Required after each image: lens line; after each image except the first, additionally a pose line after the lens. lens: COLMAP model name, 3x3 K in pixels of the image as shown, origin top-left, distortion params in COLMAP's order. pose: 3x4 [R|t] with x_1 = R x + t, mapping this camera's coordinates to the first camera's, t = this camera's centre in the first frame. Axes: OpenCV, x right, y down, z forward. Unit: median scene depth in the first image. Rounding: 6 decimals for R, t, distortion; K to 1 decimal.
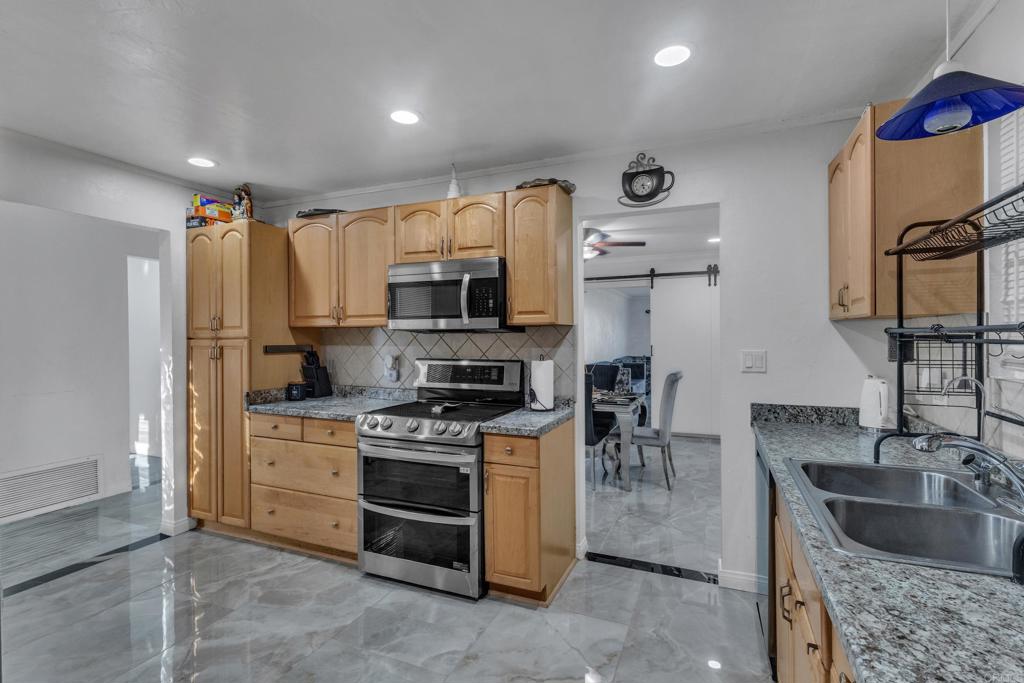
lens RADIAL K [[478.0, 0, 510.3], [0, 478.0, 342.0], [0, 0, 1]] dist [-0.000504, 0.002242]
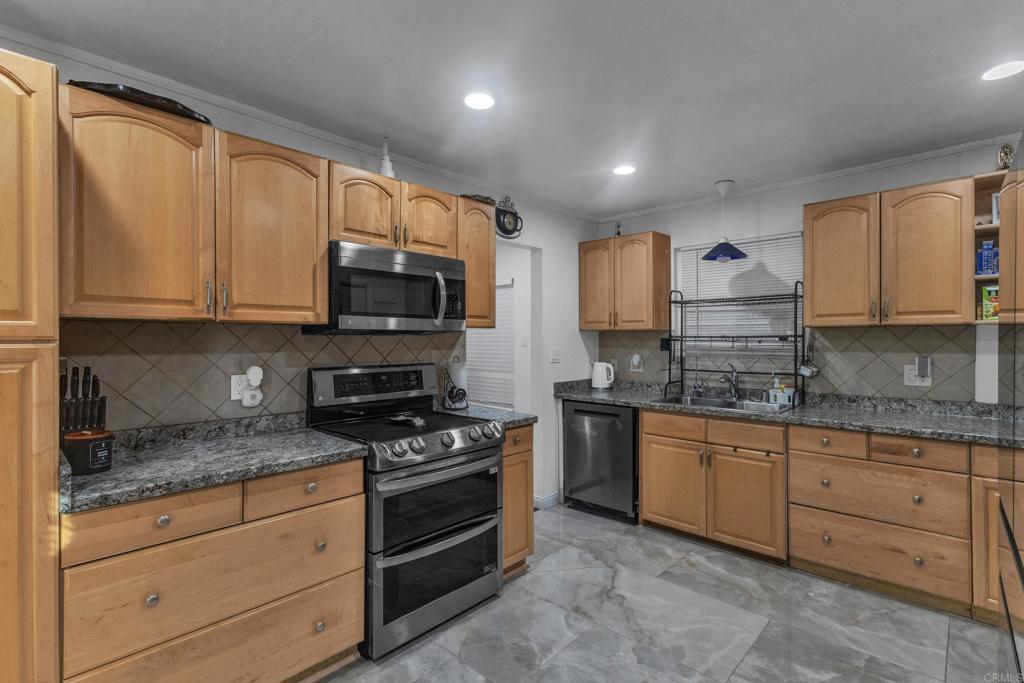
lens RADIAL K [[478.0, 0, 515.1], [0, 478.0, 340.3], [0, 0, 1]] dist [-0.000504, 0.002242]
pose [[0.345059, 0.000785, 0.938581, -0.913916], [0.010444, 0.999935, -0.004676, -0.002810], [-0.938523, 0.011416, 0.345028, 0.533914]]
